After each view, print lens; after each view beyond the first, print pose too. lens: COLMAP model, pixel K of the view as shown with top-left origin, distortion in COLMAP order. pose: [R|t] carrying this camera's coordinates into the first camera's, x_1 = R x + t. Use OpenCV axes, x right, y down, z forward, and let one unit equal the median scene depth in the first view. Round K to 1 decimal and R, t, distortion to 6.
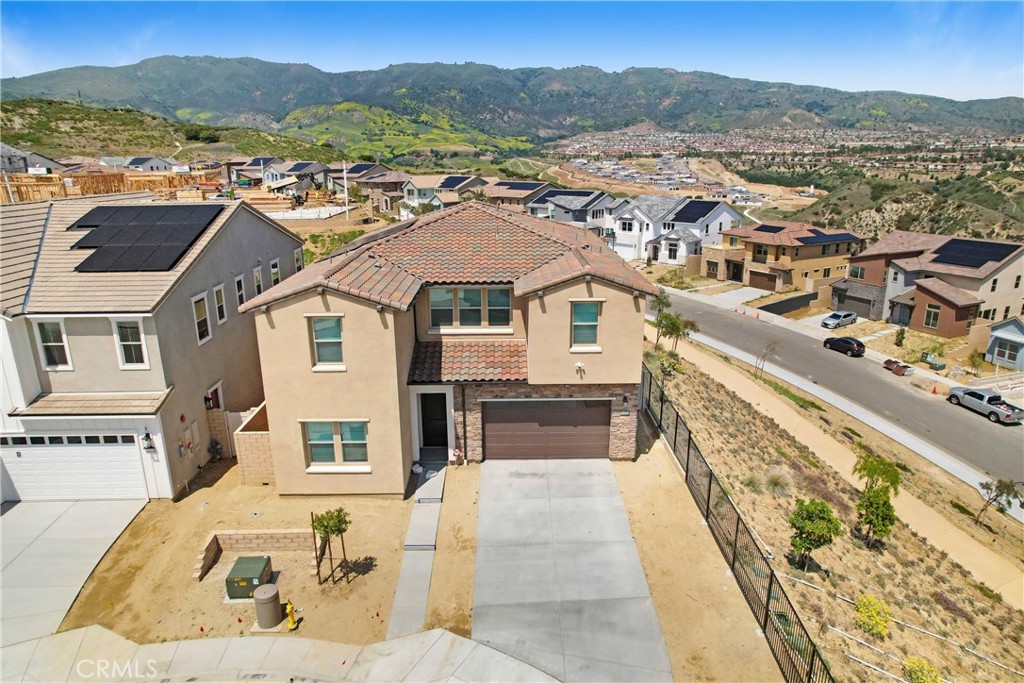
lens RADIAL K [[649.2, 0, 524.7], [0, 649.2, 343.4], [0, 0, 1]] dist [-0.079806, 0.073855]
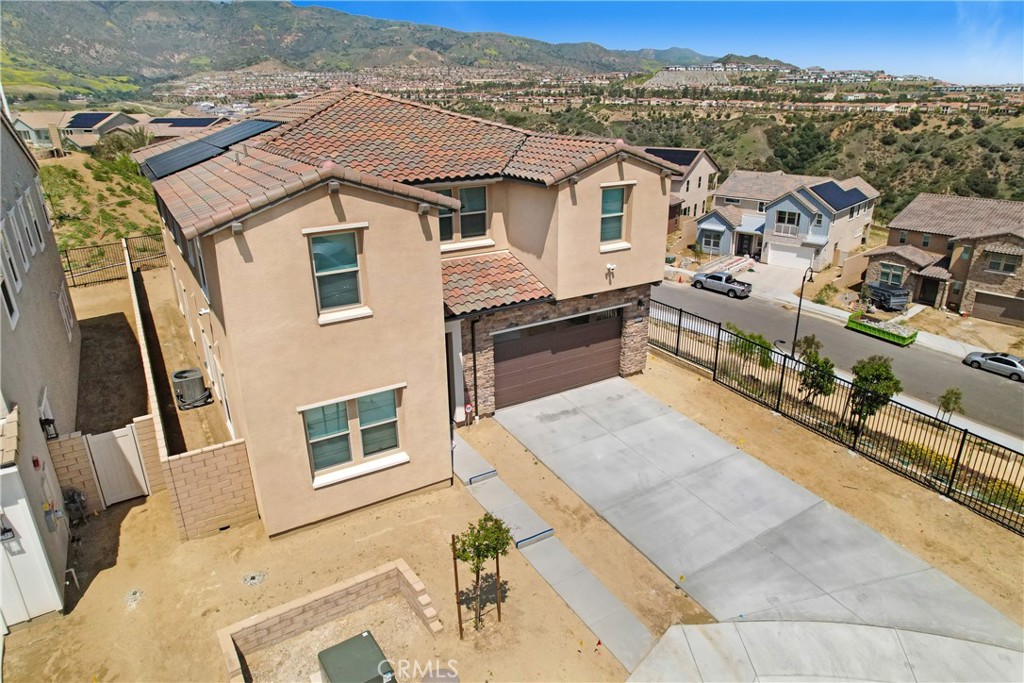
lens RADIAL K [[649.2, 0, 524.7], [0, 649.2, 343.4], [0, 0, 1]] dist [-0.079806, 0.073855]
pose [[0.867096, -0.185995, 0.462115, -0.388180], [0.145421, 0.981783, 0.122291, 0.012157], [-0.476442, -0.038837, 0.878348, 0.320236]]
